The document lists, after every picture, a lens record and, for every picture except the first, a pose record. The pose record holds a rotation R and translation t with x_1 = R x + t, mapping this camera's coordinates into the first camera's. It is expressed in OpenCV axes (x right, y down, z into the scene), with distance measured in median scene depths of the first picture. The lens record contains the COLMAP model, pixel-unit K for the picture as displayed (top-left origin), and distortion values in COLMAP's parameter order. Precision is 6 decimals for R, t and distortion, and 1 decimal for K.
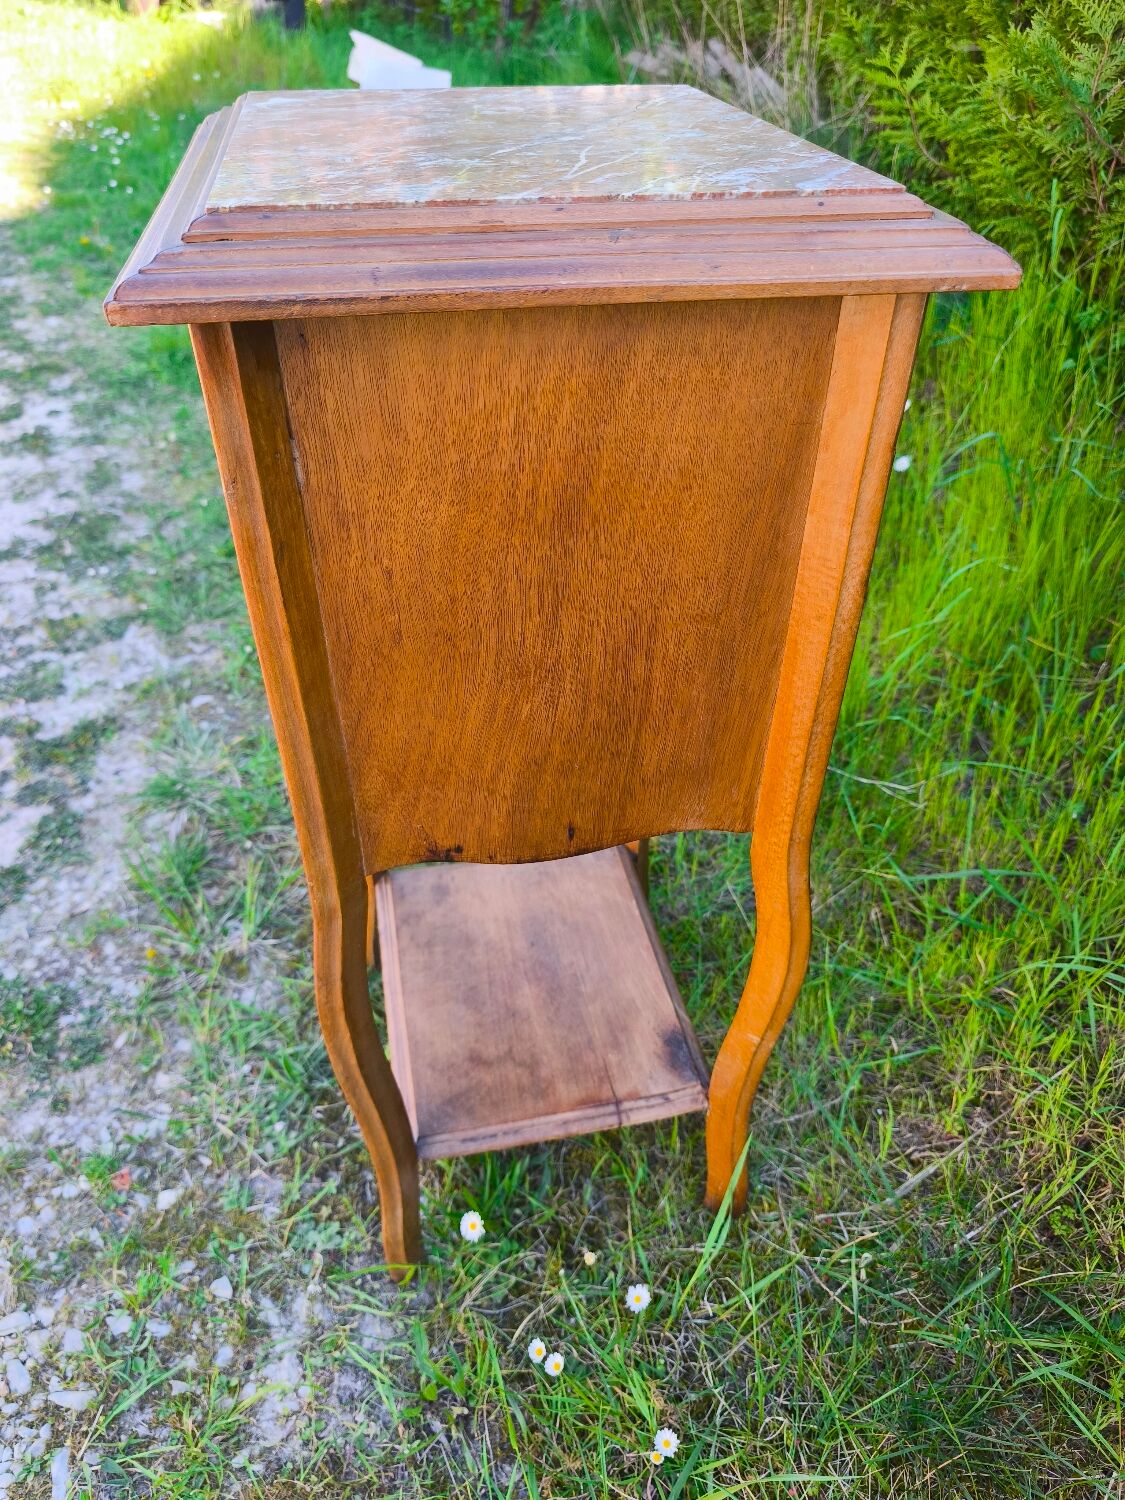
lens RADIAL K [[1042.5, 0, 556.7], [0, 1042.5, 749.4], [0, 0, 1]] dist [0.003232, -0.017389]
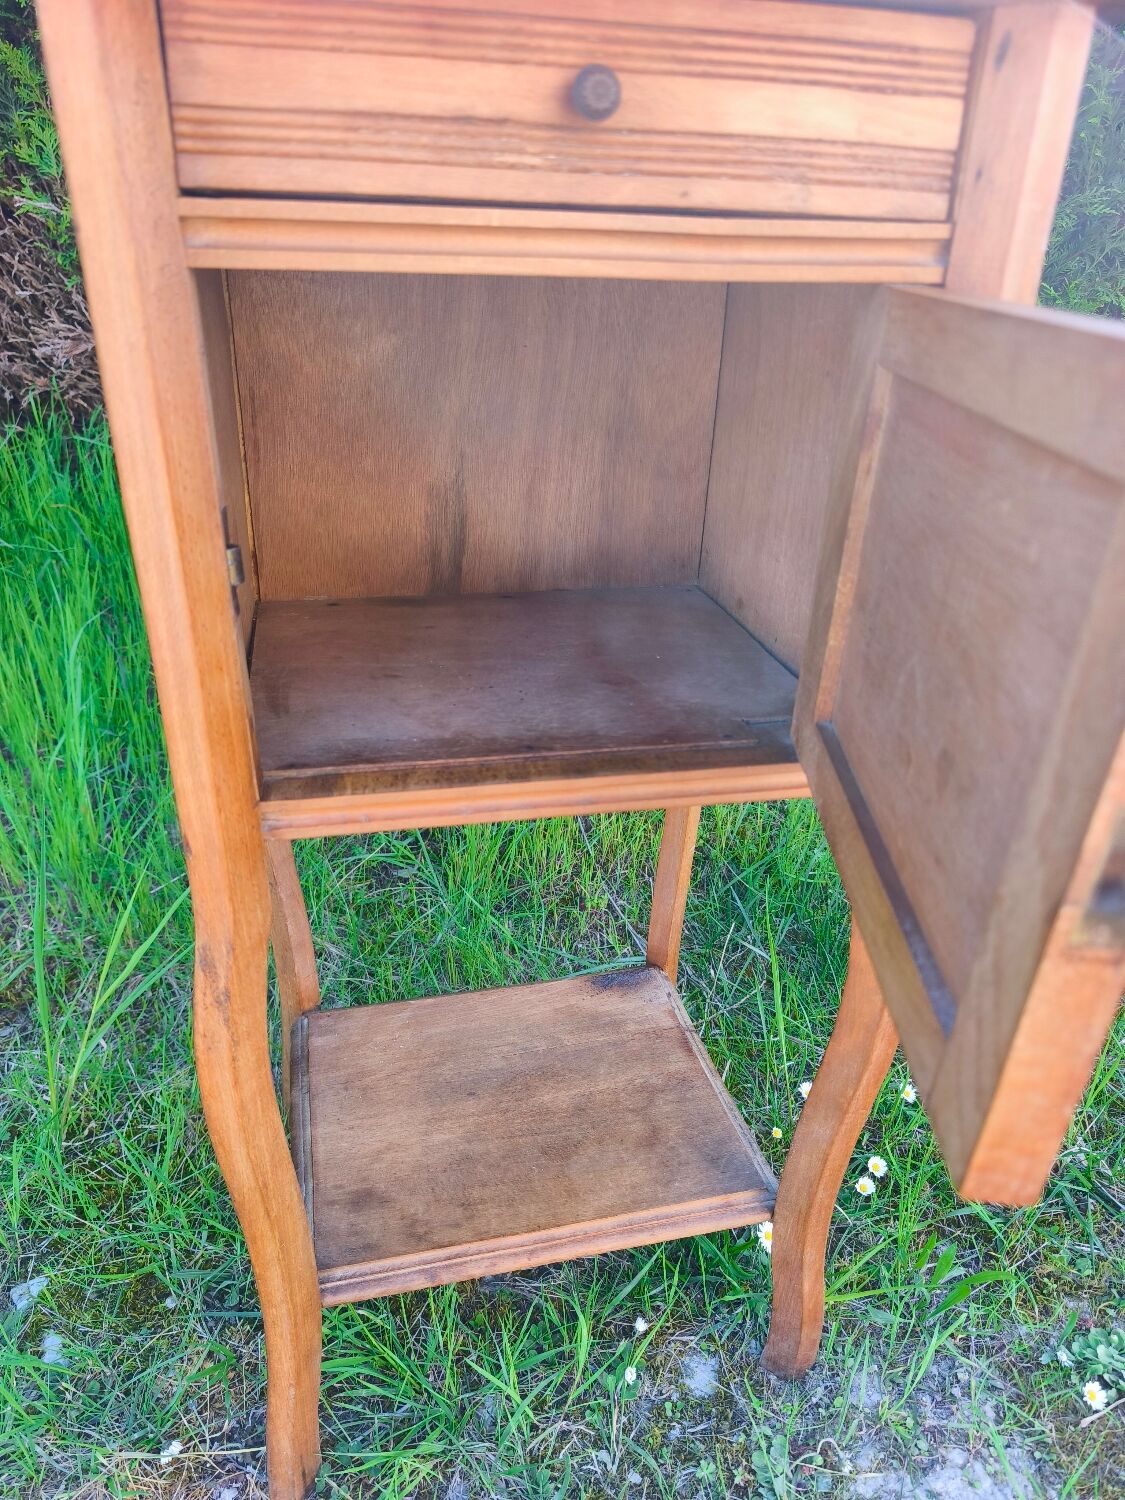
lens RADIAL K [[1029.9, 0, 547.0], [0, 1029.9, 766.7], [0, 0, 1]] dist [0.011974, -0.025198]
pose [[-0.023691, -0.470202, 0.882241, -0.669730], [0.607710, 0.693947, 0.386167, -0.279599], [-0.793805, 0.545296, 0.269306, 0.698110]]
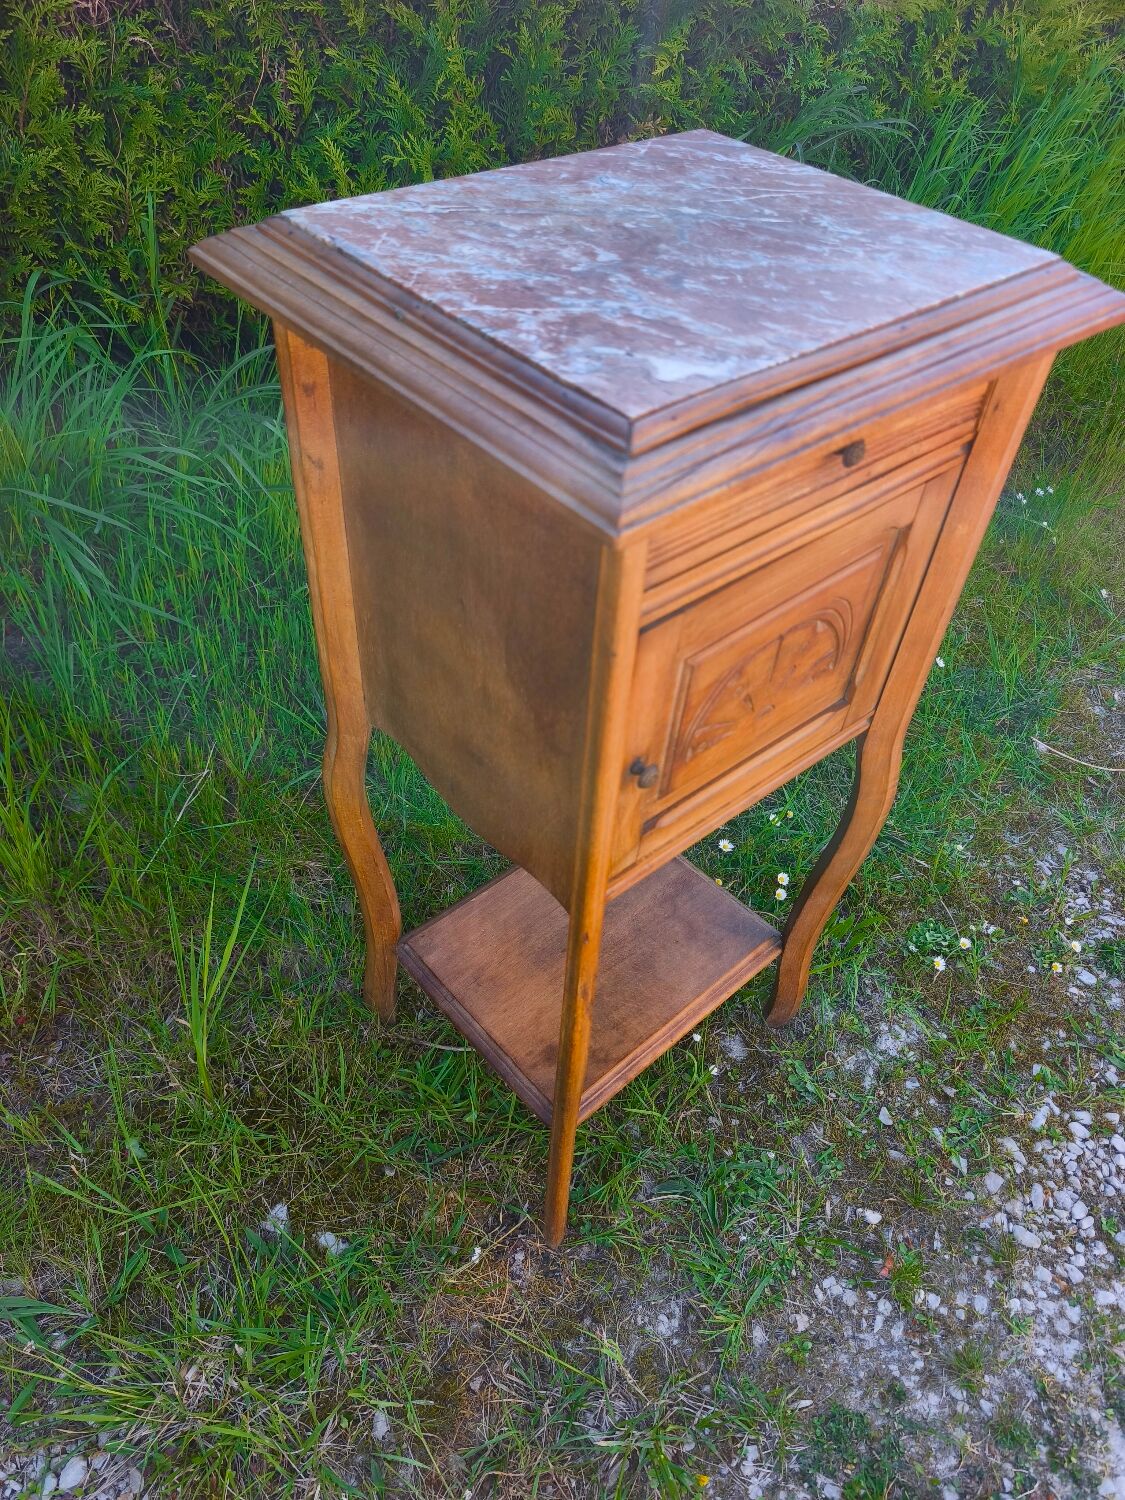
lens RADIAL K [[1034.0, 0, 572.4], [0, 1034.0, 769.1], [0, 0, 1]] dist [-0.000008, -0.008621]
pose [[-0.505358, -0.641798, 0.576809, -0.587156], [0.493213, 0.333663, 0.803374, -0.815395], [-0.708063, 0.690482, 0.147924, 0.805934]]
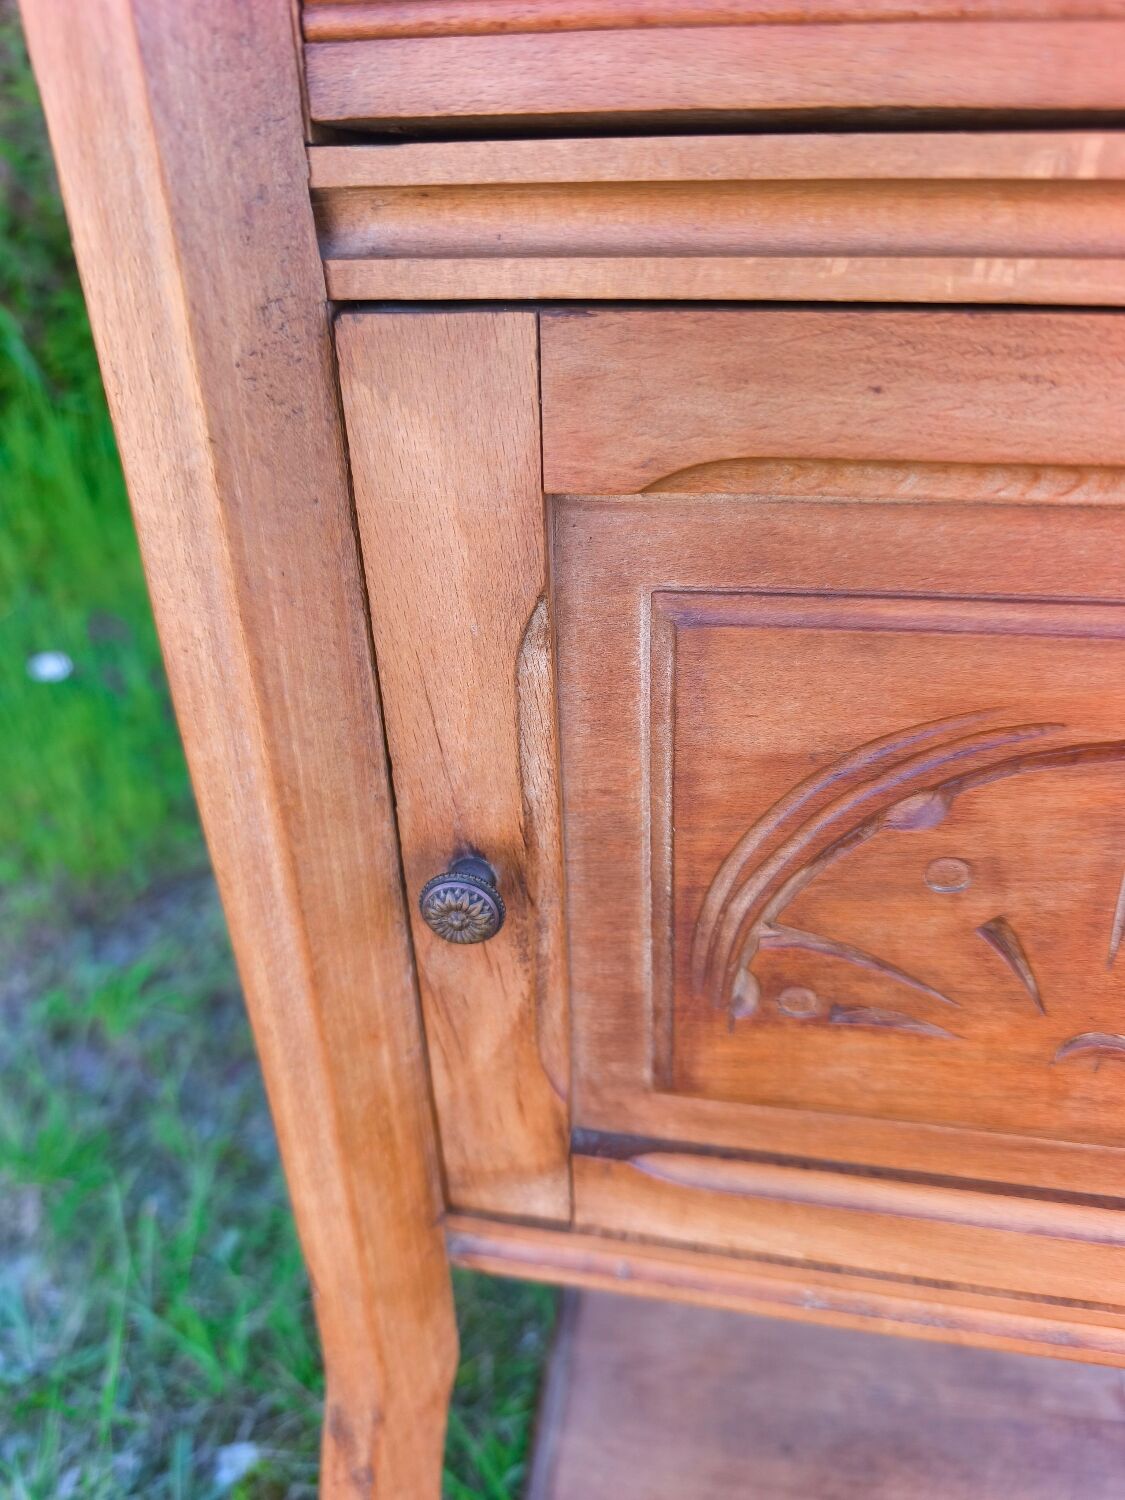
lens RADIAL K [[1076.1, 0, 559.1], [0, 1076.1, 756.0], [0, 0, 1]] dist [-0.035052, -0.006853]
pose [[0.363359, -0.460638, 0.809804, -0.388143], [0.602478, 0.779185, 0.172889, -0.290637], [-0.710627, 0.425068, 0.560648, 0.712268]]
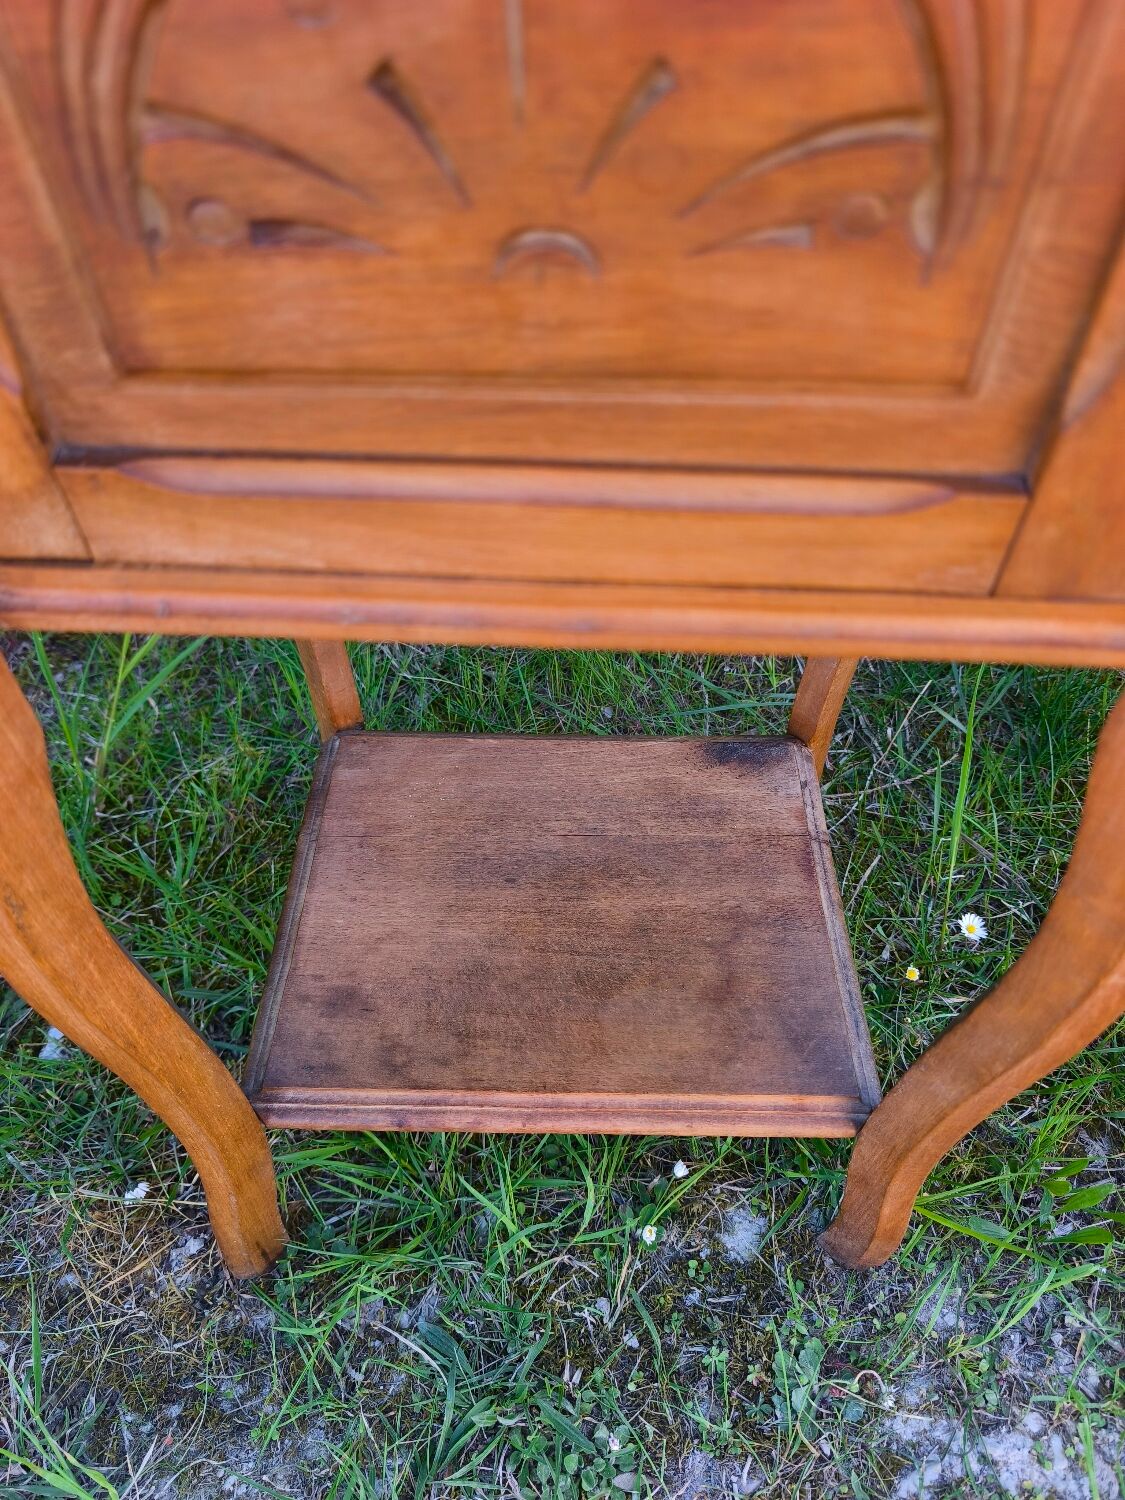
lens RADIAL K [[1031.2, 0, 561.9], [0, 1031.2, 756.4], [0, 0, 1]] dist [0.011203, -0.022681]
pose [[0.219326, -0.738659, 0.637400, -0.394719], [0.608186, 0.614351, 0.502675, -0.162337], [-0.762893, 0.277408, 0.583986, 0.687028]]
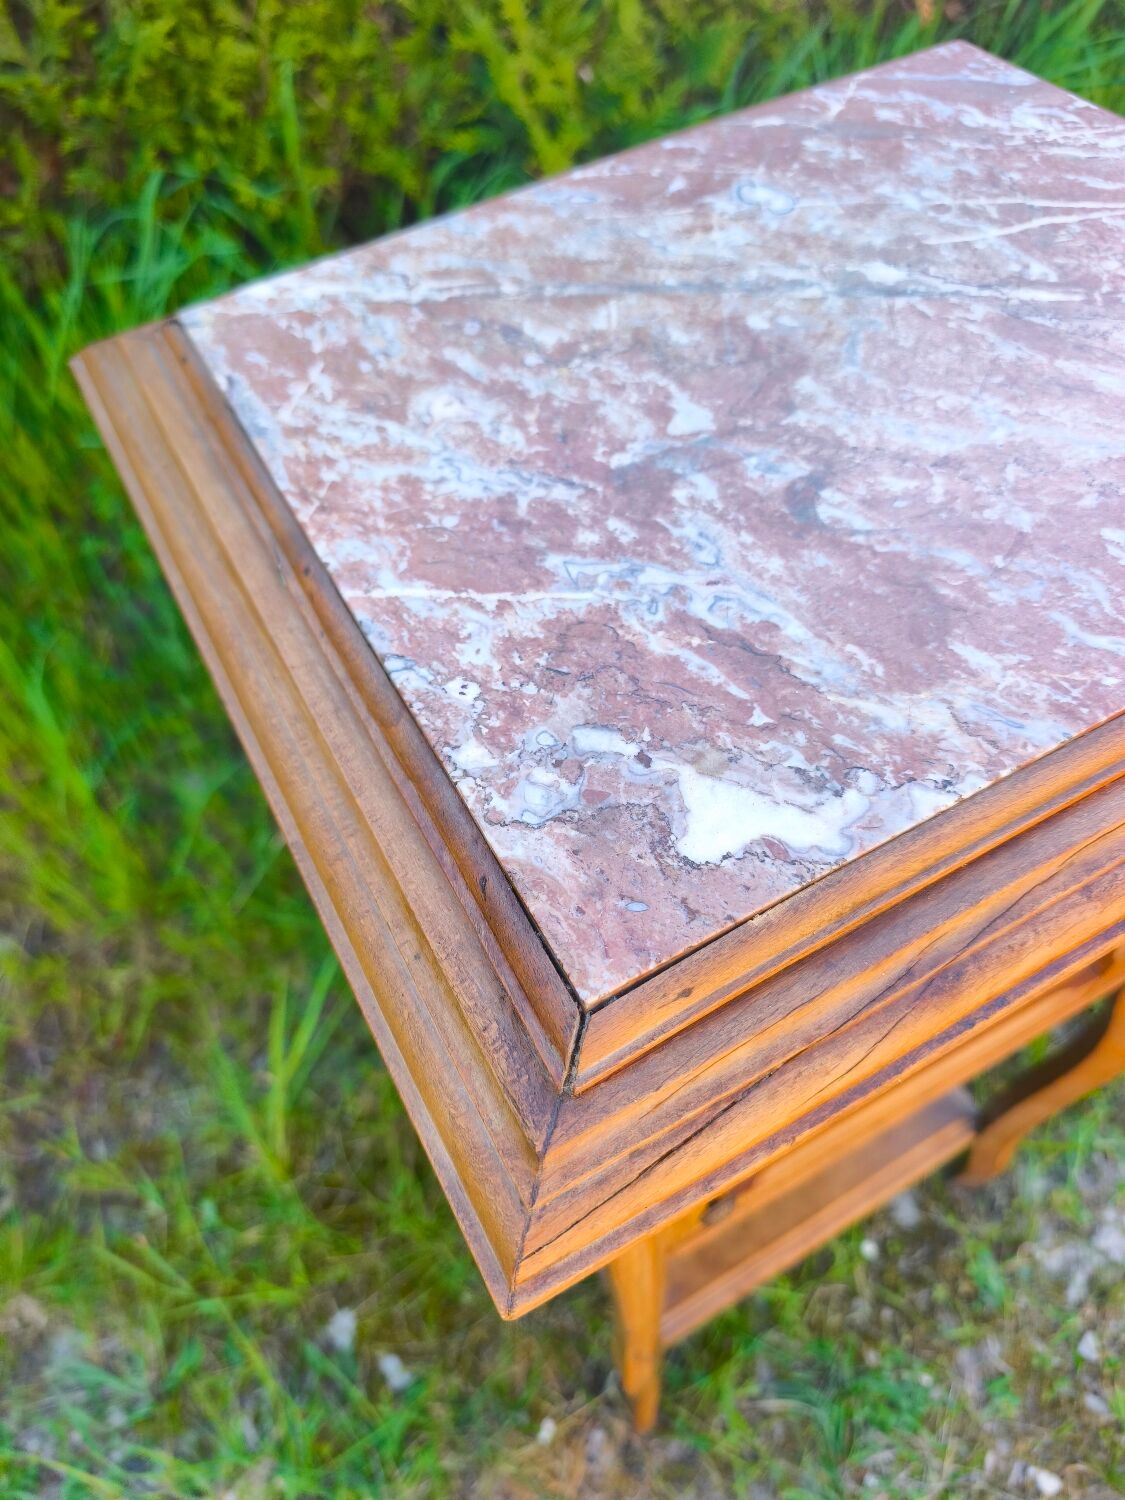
lens RADIAL K [[1076.5, 0, 545.1], [0, 1076.5, 755.9], [0, 0, 1]] dist [-0.036797, 0.004239]
pose [[-0.302435, -0.766104, 0.567114, -0.307484], [0.659790, 0.261134, 0.704618, -0.655810], [-0.687903, 0.587277, 0.426492, 0.618285]]
